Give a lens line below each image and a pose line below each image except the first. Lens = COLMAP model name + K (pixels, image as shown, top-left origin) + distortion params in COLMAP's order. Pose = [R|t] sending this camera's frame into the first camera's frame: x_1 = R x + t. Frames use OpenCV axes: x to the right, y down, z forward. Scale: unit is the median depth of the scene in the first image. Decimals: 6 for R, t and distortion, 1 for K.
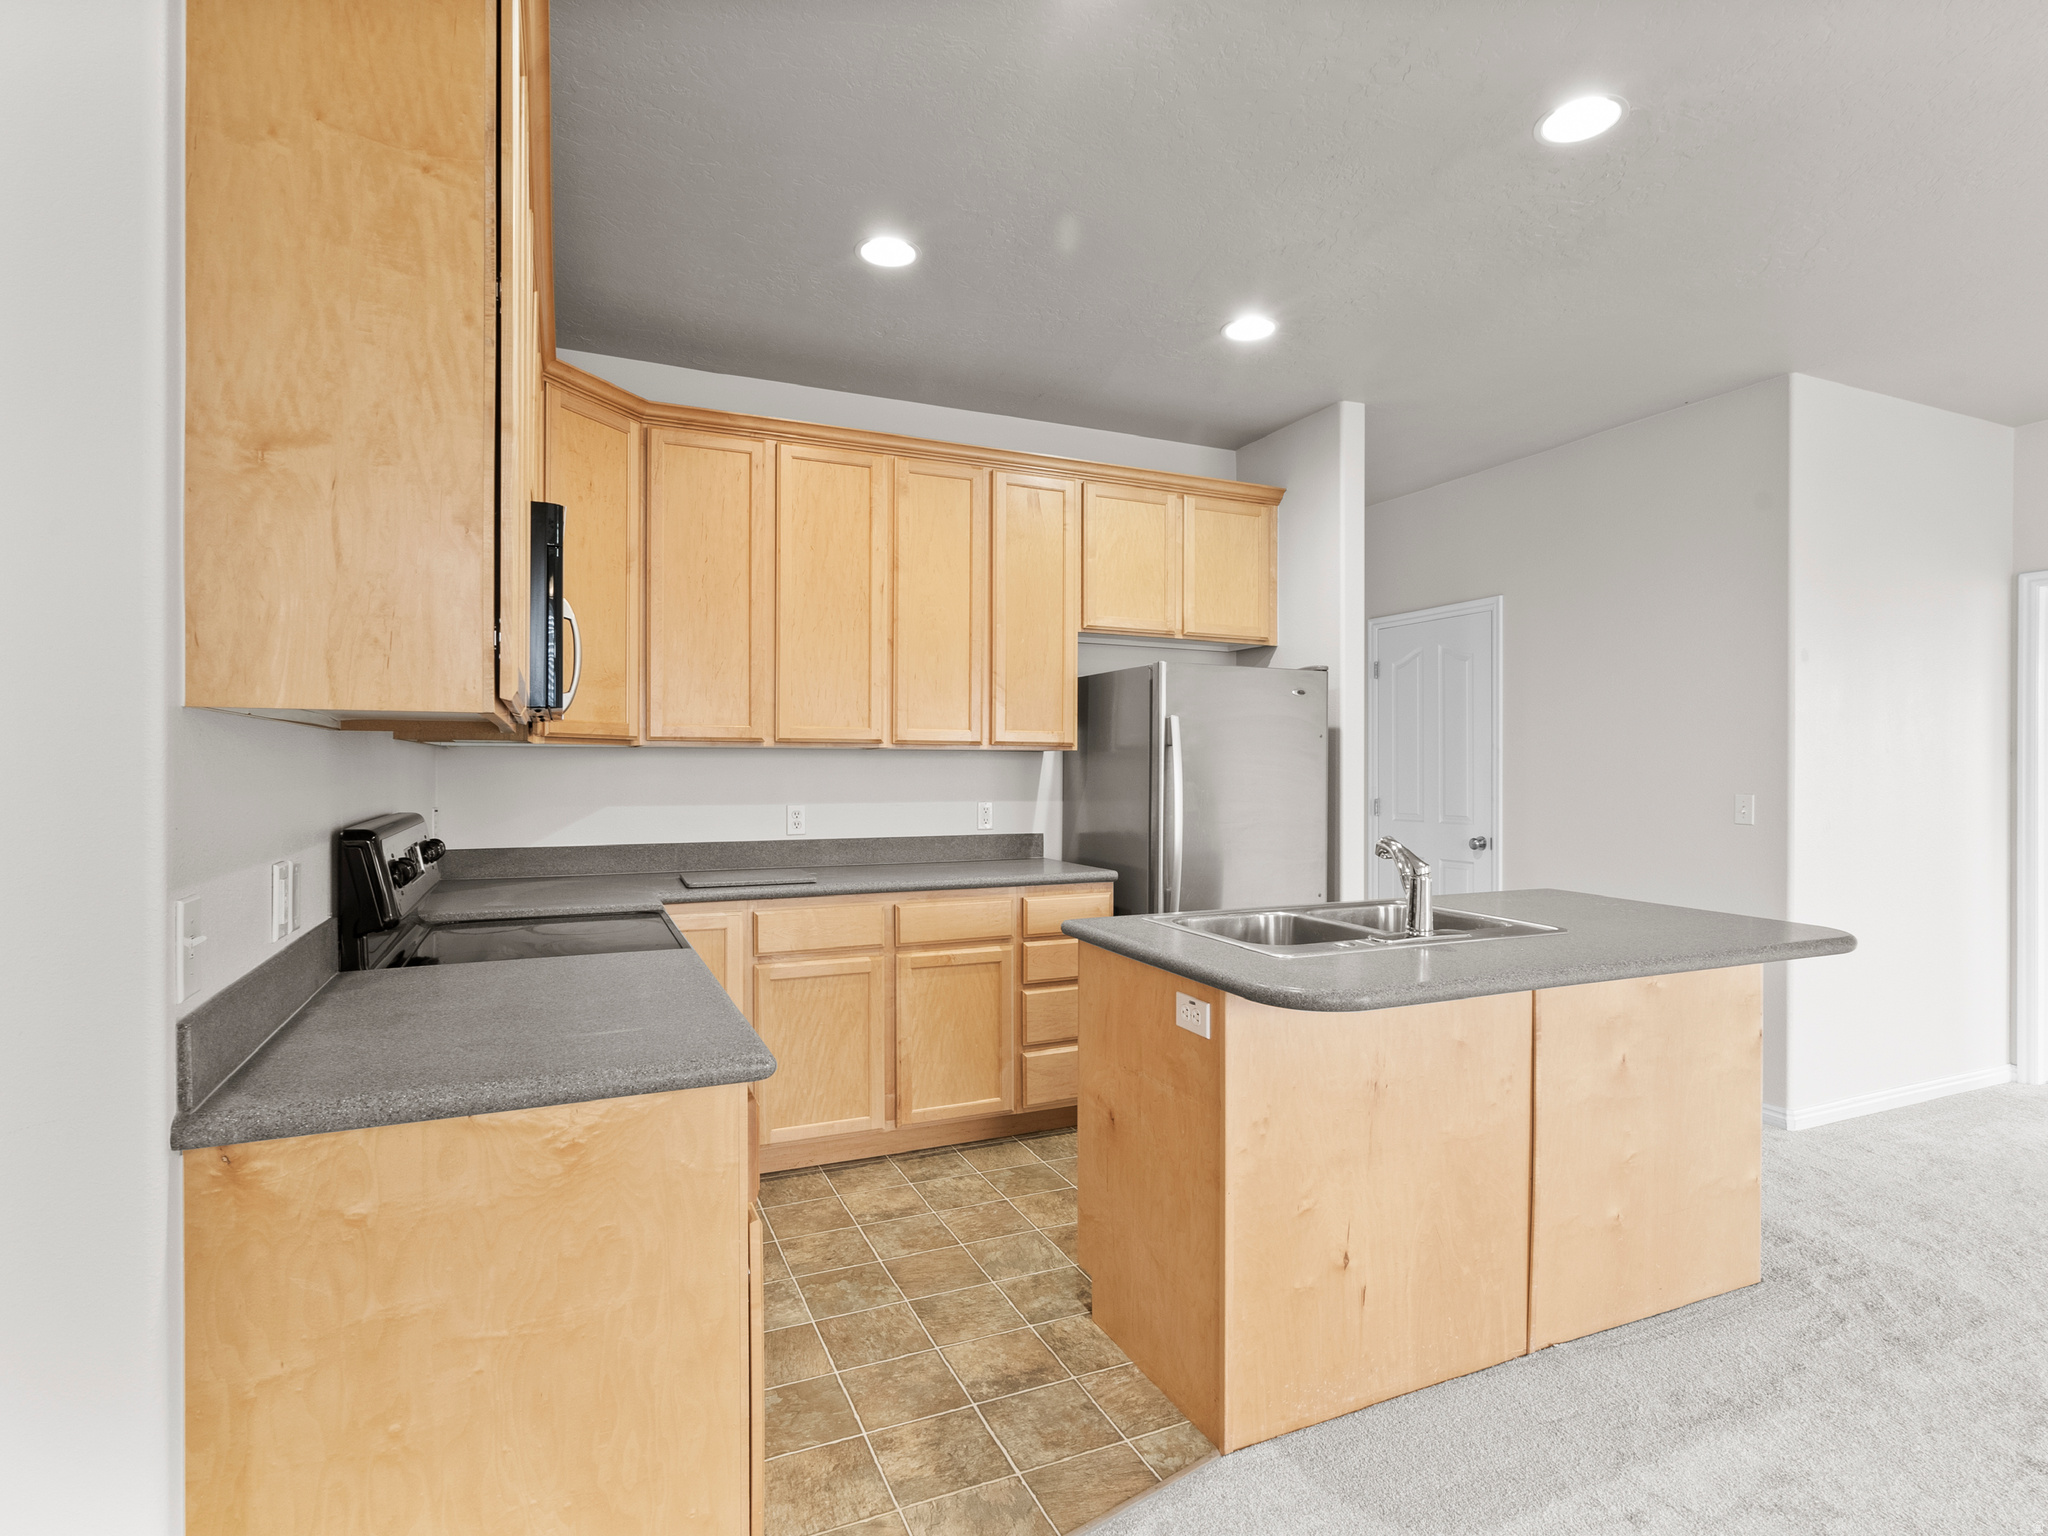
lens RADIAL K [[1050.7, 0, 1024.0], [0, 1050.7, 768.0], [0, 0, 1]] dist [-0.004161, 0.002693]
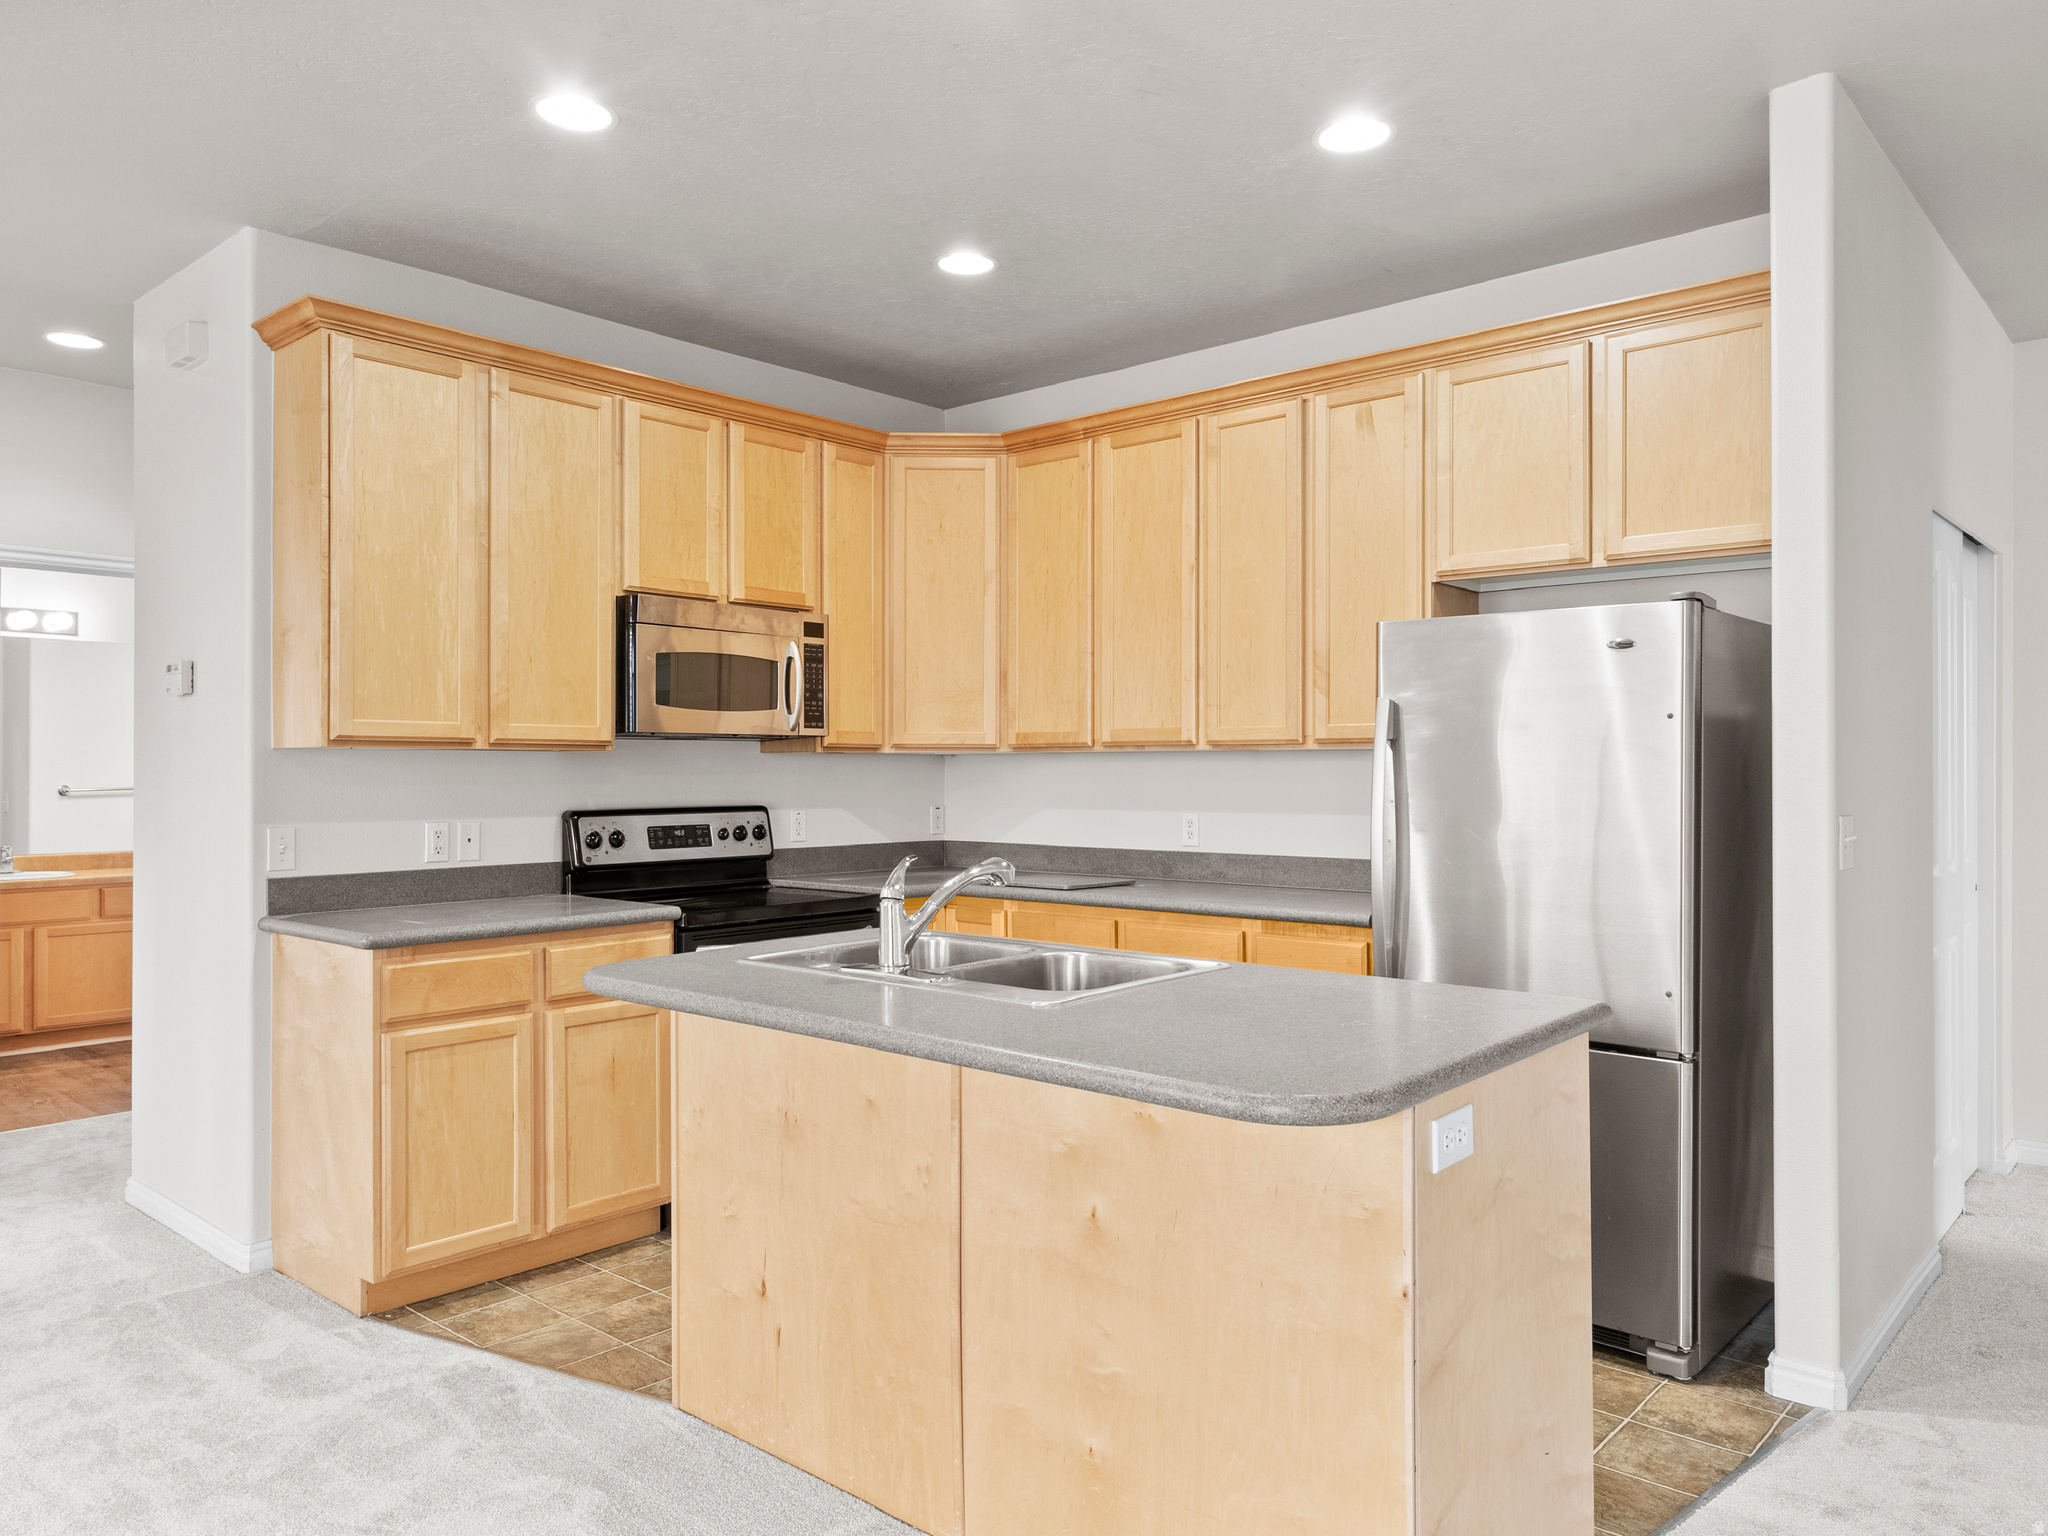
lens RADIAL K [[1401.9, 0, 1024.0], [0, 1401.9, 768.0], [0, 0, 1]] dist [0.006386, -0.001786]
pose [[0.410384, -0.004420, -0.911902, 0.918323], [0.000797, 0.999990, -0.004488, 0.001246], [0.911913, 0.001115, 0.410383, 0.404920]]
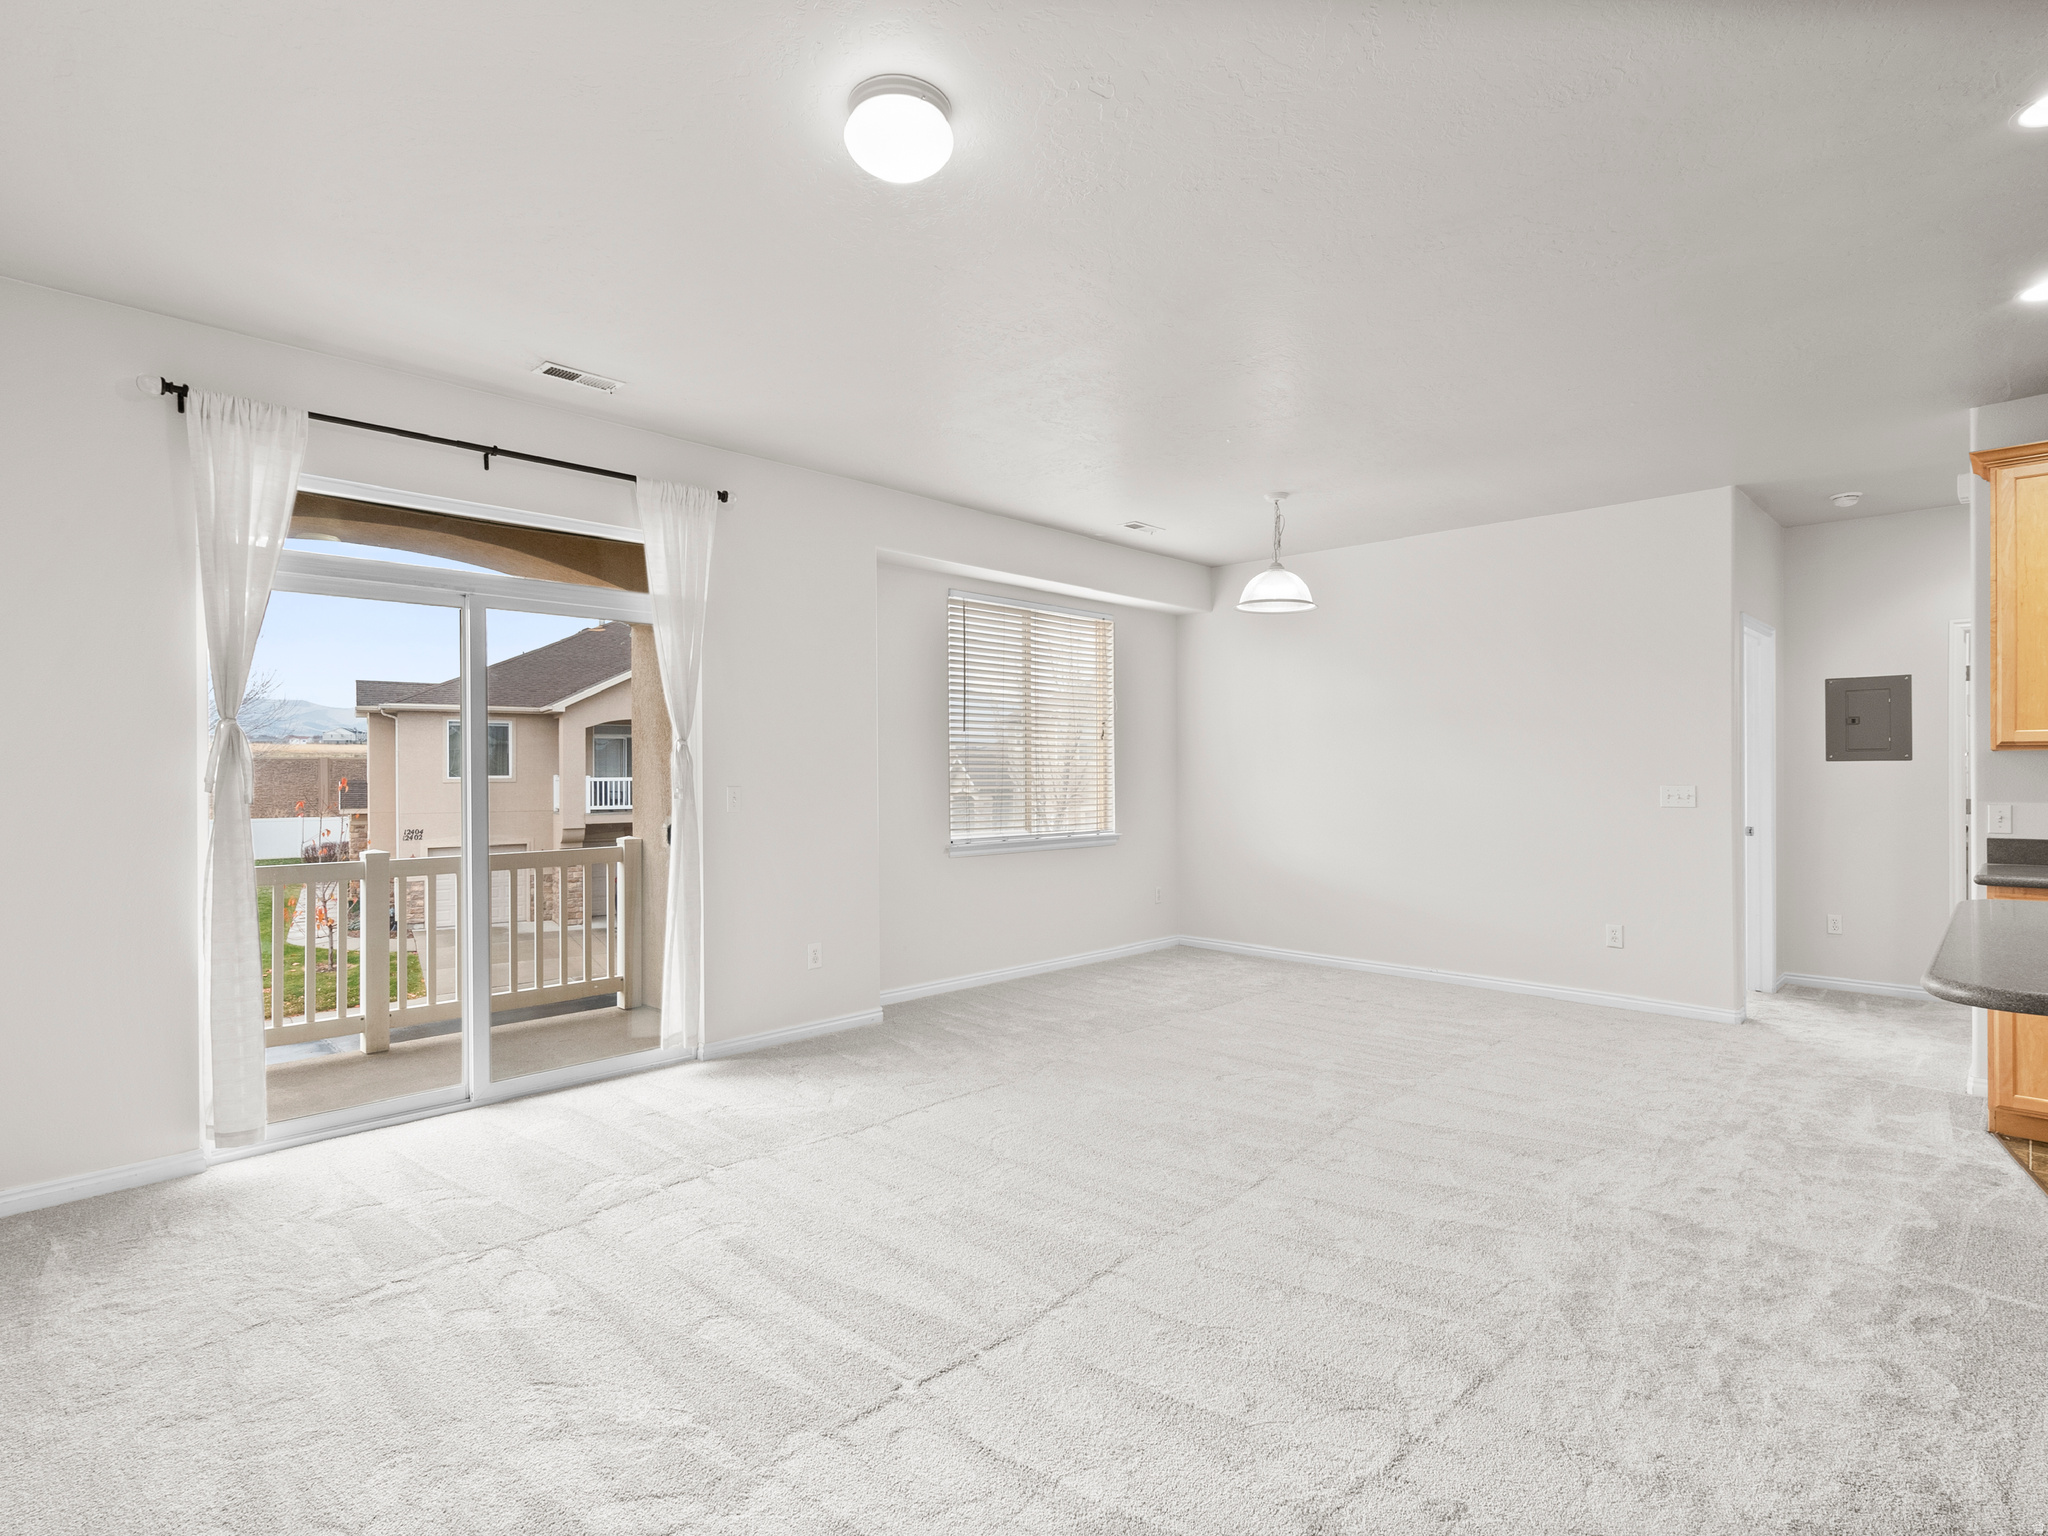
lens RADIAL K [[1050.7, 0, 1024.0], [0, 1050.7, 768.0], [0, 0, 1]] dist [-0.004161, 0.002693]
pose [[-0.927359, -0.000132, -0.374174, 1.163187], [-0.000270, 1.000000, 0.000316, 0.000624], [0.374174, 0.000394, -0.927359, 0.997706]]
